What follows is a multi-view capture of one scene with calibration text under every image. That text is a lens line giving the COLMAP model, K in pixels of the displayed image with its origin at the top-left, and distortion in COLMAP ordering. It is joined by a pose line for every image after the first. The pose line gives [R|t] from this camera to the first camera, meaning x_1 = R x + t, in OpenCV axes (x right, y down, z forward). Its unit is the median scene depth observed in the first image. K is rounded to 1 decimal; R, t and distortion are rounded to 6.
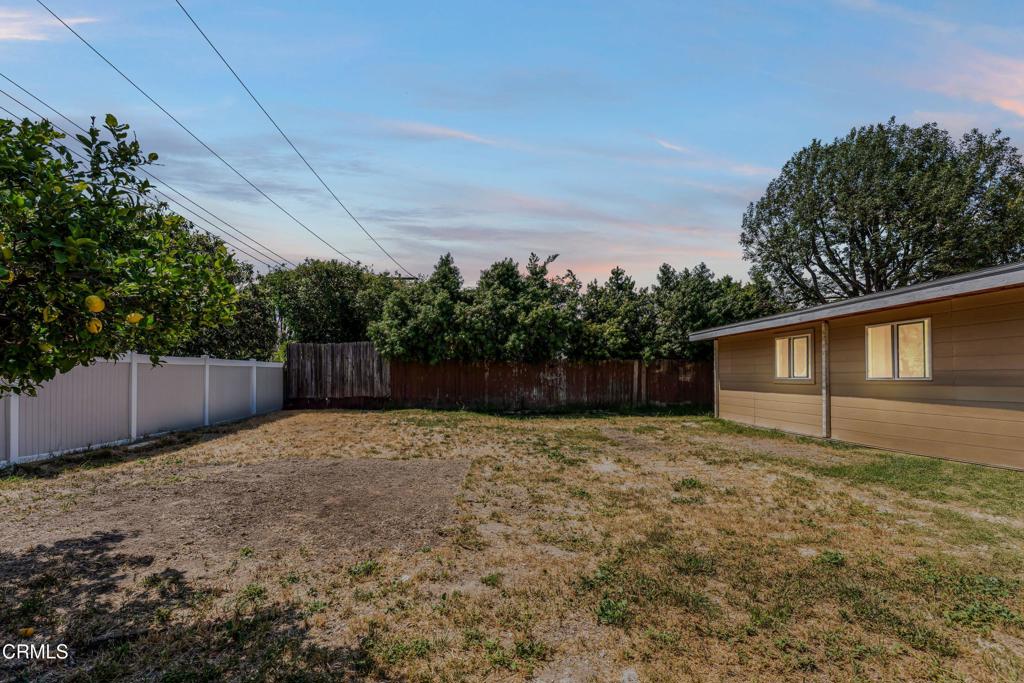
lens RADIAL K [[495.6, 0, 504.1], [0, 495.6, 372.6], [0, 0, 1]] dist [-0.002746, -0.001484]
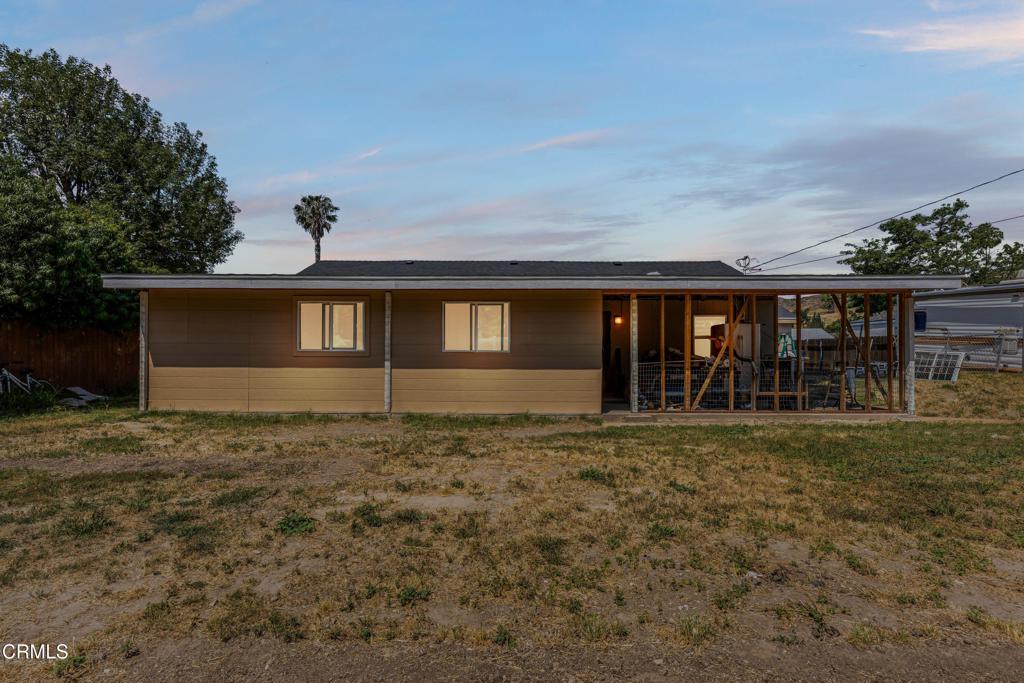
lens RADIAL K [[495.6, 0, 504.1], [0, 495.6, 372.6], [0, 0, 1]] dist [-0.002746, -0.001484]
pose [[0.078556, -0.029870, 0.996462, -0.137488], [-0.016963, 0.999366, 0.031294, 0.009543], [-0.996765, -0.019361, 0.078000, 0.333218]]
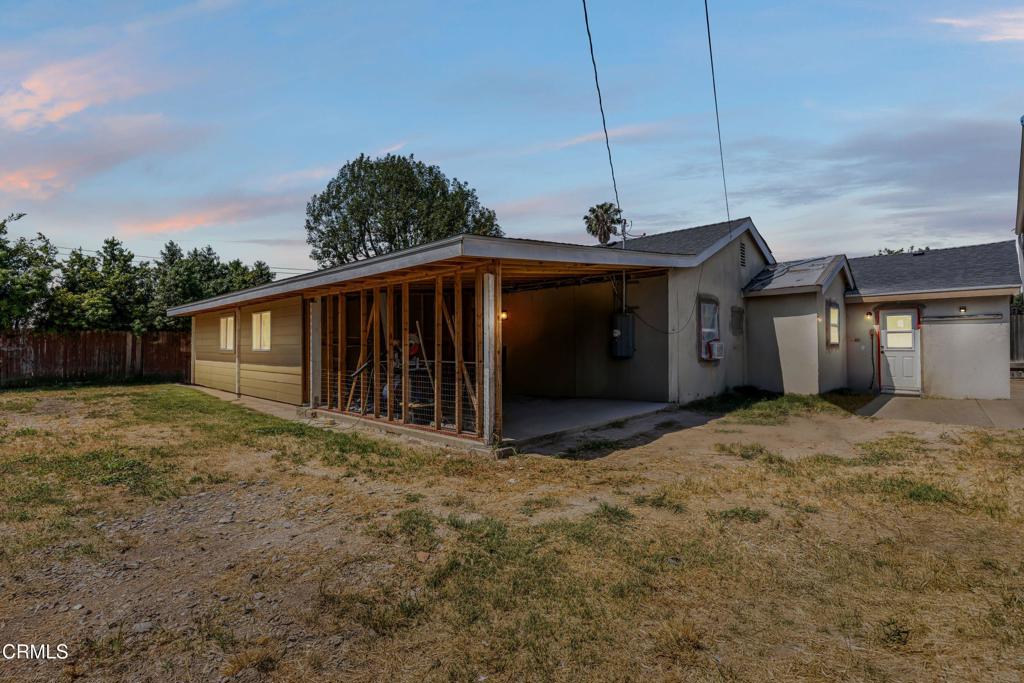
lens RADIAL K [[488.8, 0, 507.1], [0, 488.8, 340.4], [0, 0, 1]] dist [-0.000488, 0.000394]
pose [[0.741634, 0.014023, 0.670658, 0.167801], [-0.010812, 0.999901, -0.008951, -0.006513], [-0.670718, -0.000613, 0.741712, -0.267761]]
